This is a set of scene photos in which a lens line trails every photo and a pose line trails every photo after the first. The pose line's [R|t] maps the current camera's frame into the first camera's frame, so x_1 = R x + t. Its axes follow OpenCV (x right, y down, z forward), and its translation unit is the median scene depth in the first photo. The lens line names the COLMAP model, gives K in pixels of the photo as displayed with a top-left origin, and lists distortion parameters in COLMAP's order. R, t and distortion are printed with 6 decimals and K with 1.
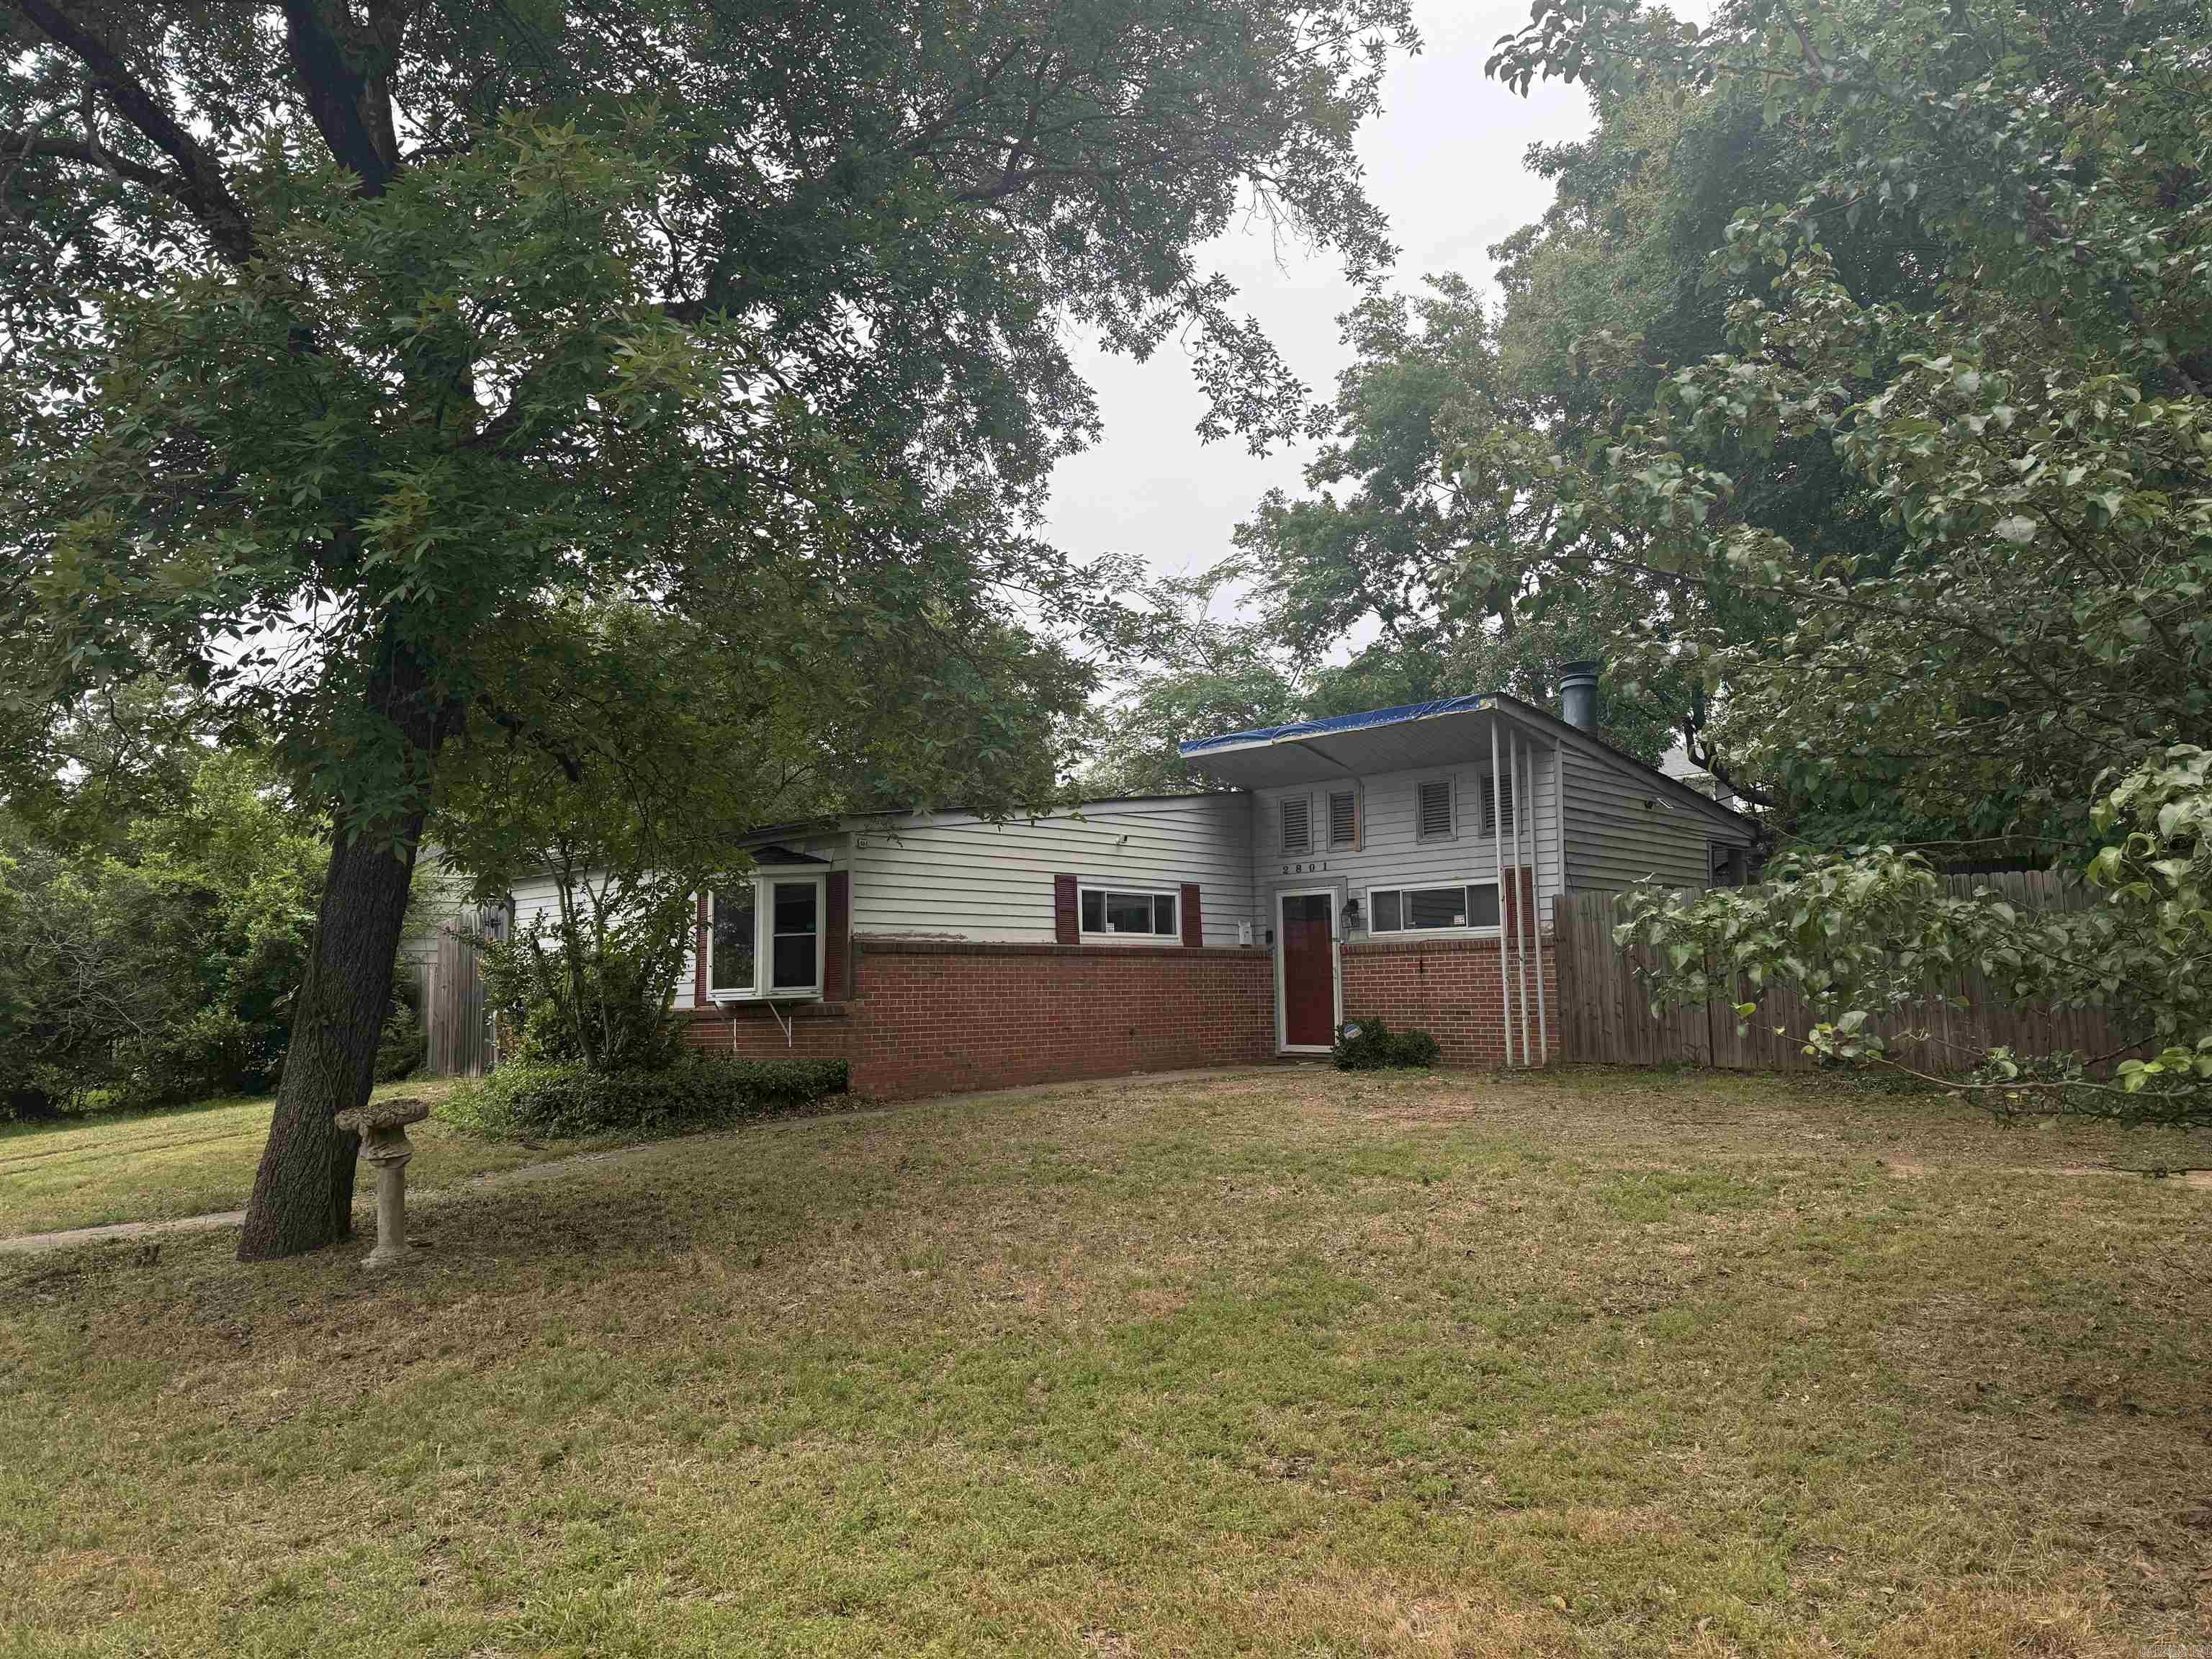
lens RADIAL K [[1541.0, 0, 1114.4], [0, 1541.0, 840.5], [0, 0, 1]] dist [0.071920, -0.080596]
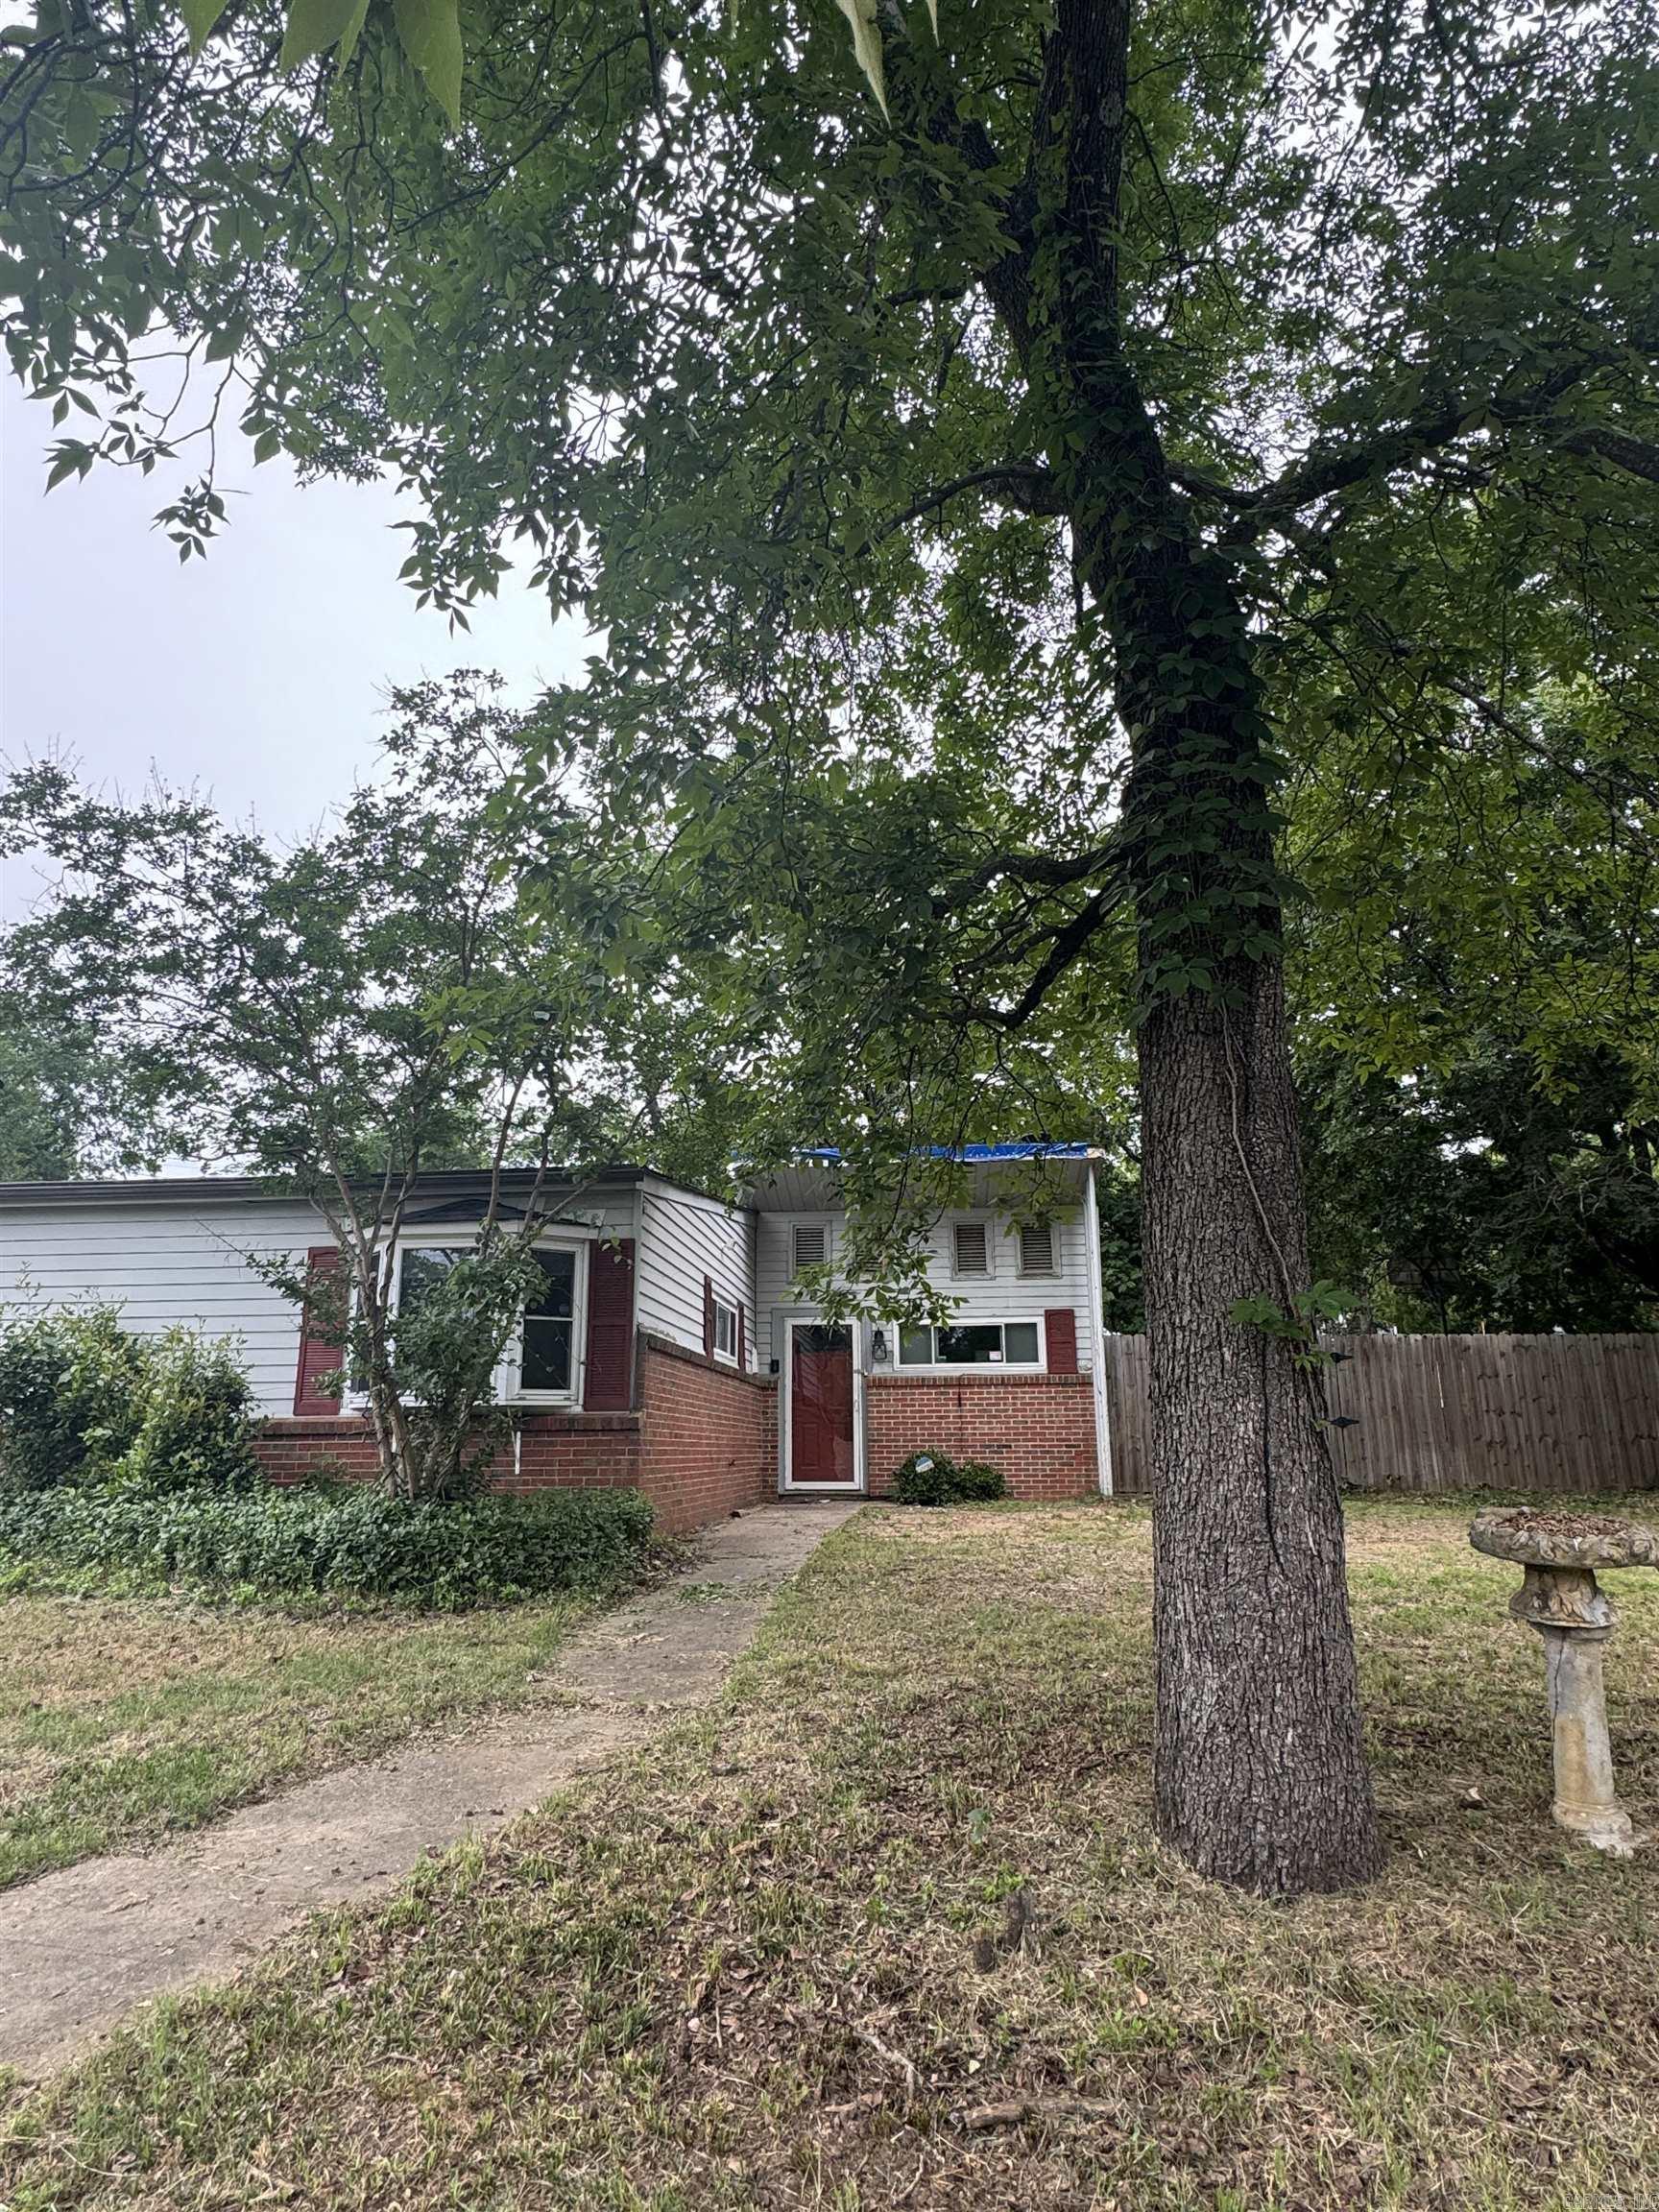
lens RADIAL K [[1269.2, 0, 823.7], [0, 1269.2, 1082.2], [0, 0, 1]] dist [0.001168, 0.001160]
pose [[0.799964, 0.179142, 0.572683, -0.756052], [-0.068996, 0.975526, -0.208778, 0.109713], [-0.596068, 0.127502, 0.792746, 0.678447]]
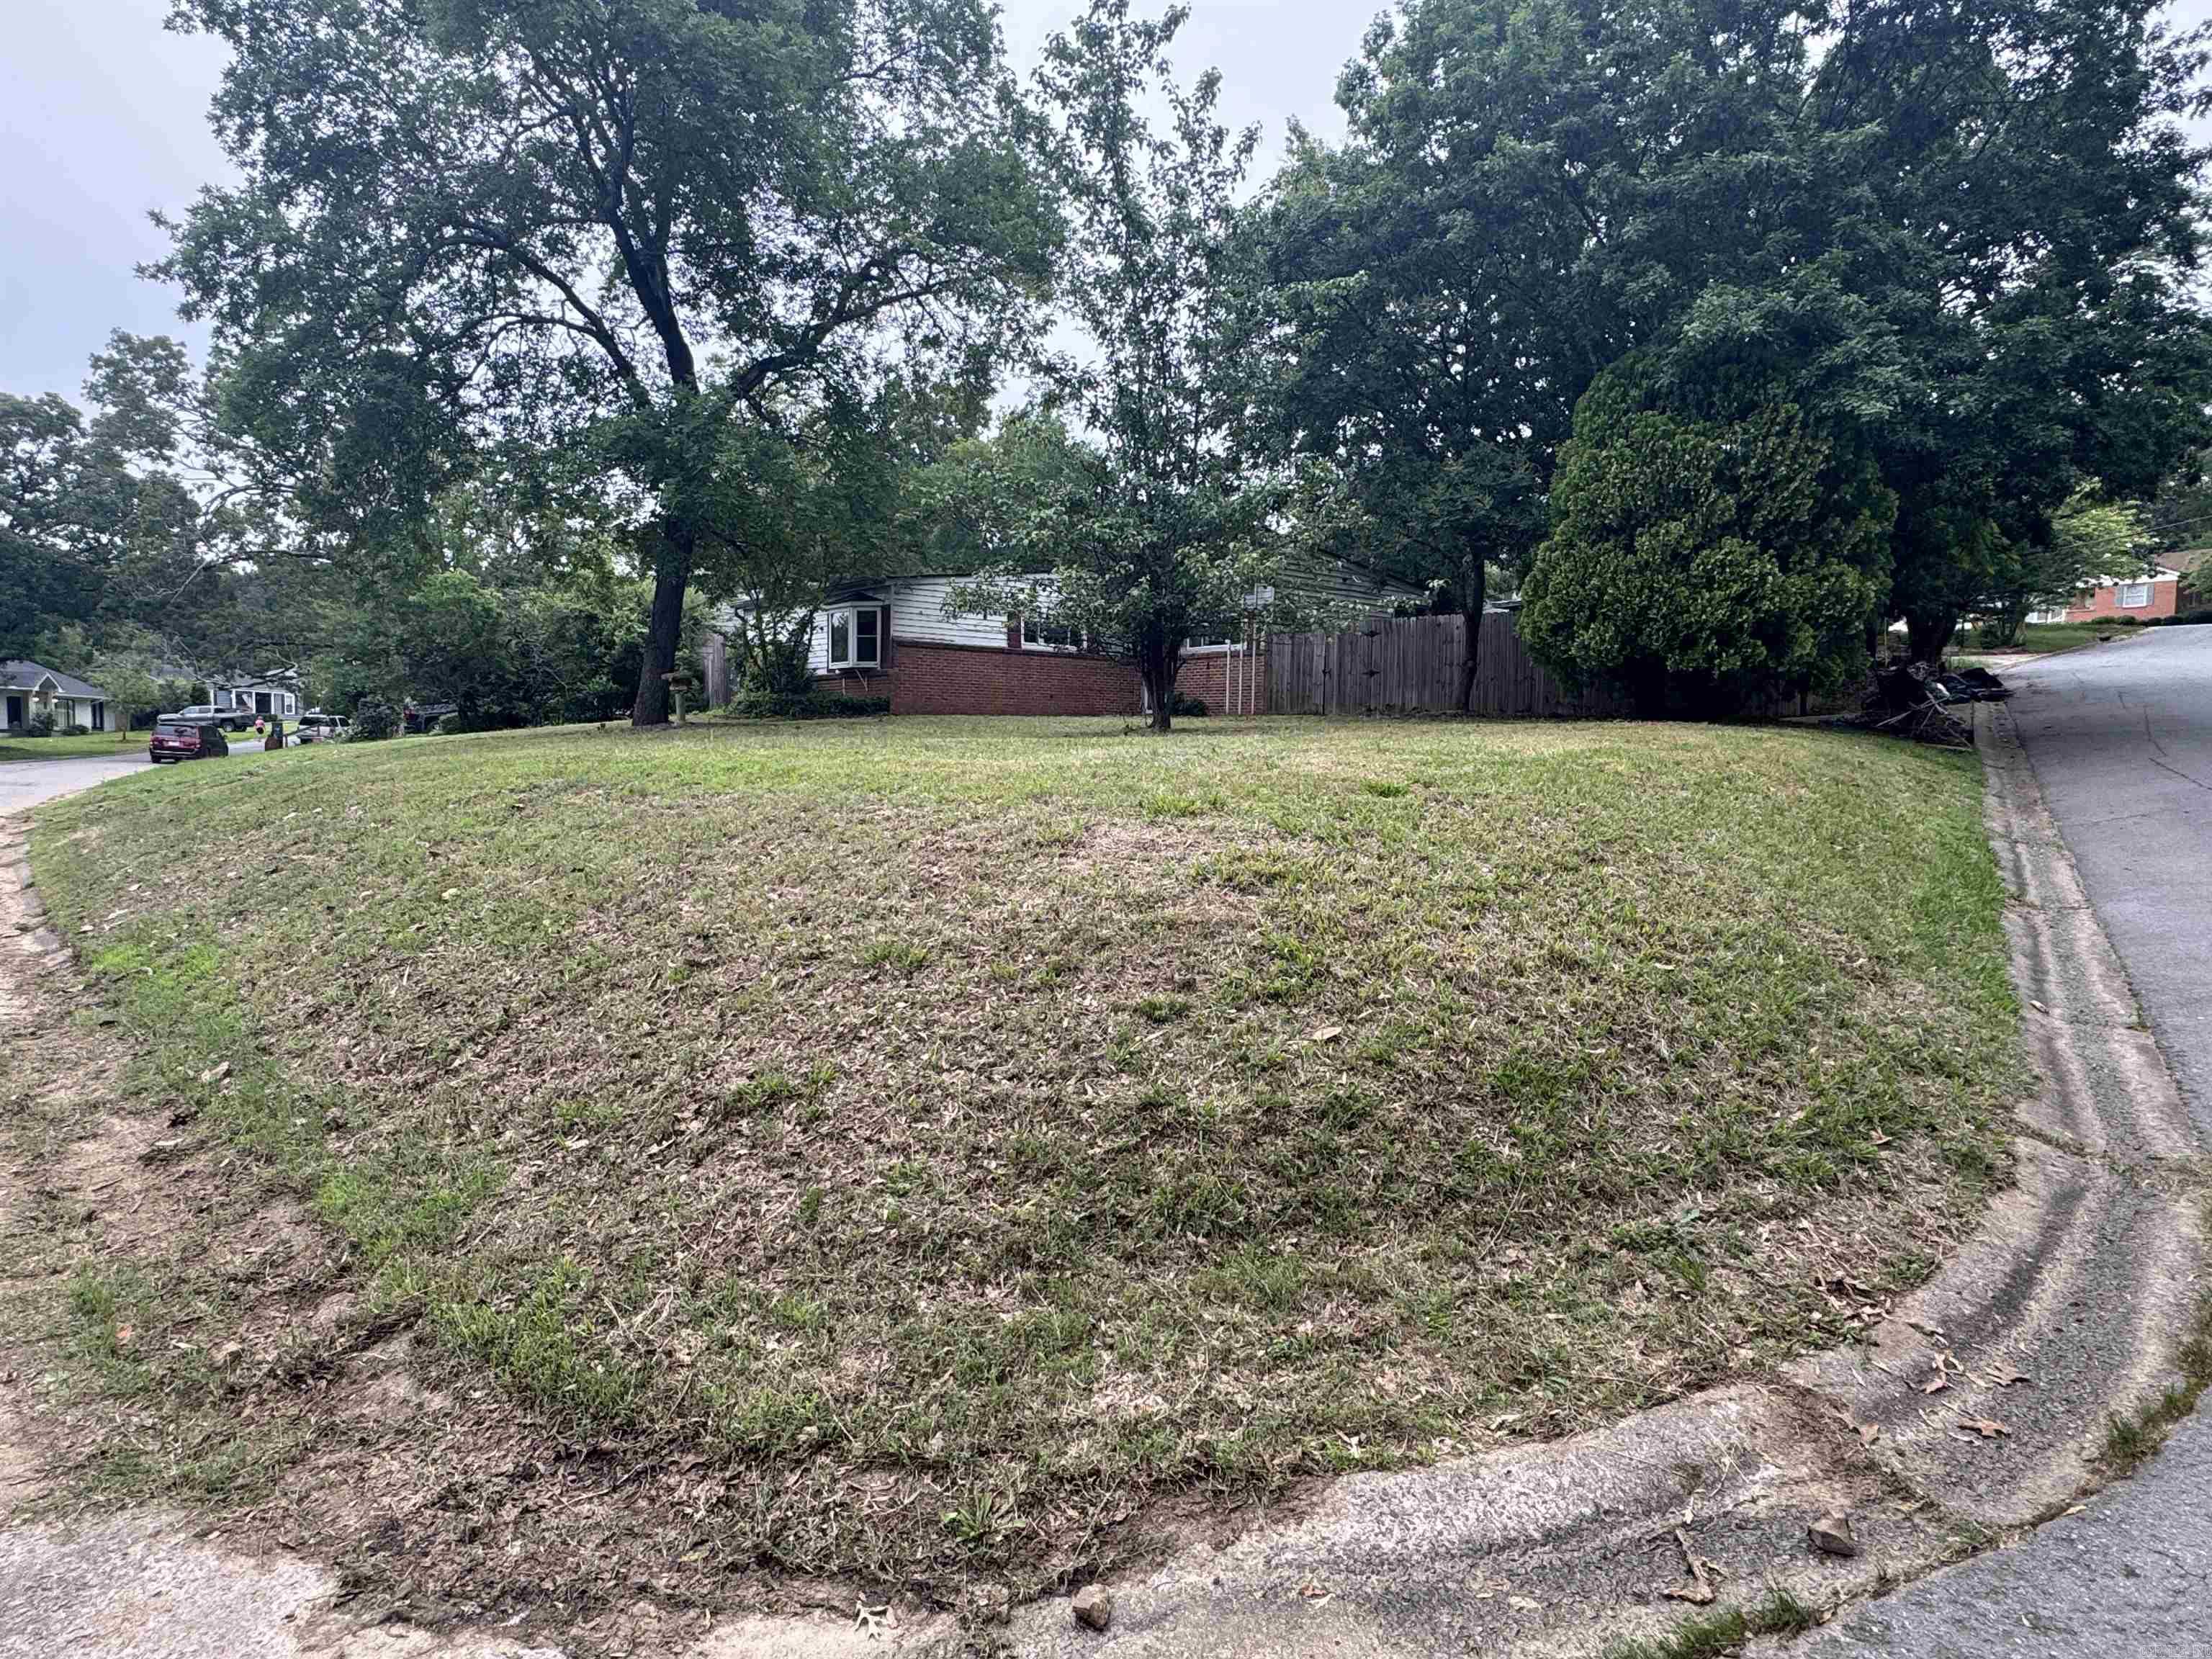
lens RADIAL K [[1269.2, 0, 1104.9], [0, 1269.2, 823.4], [0, 0, 1]] dist [0.001168, 0.001160]
pose [[0.991336, 0.041644, -0.124573, 0.521283], [-0.020234, 0.985507, 0.168426, 0.026034], [0.129782, -0.164446, 0.977811, -1.029325]]
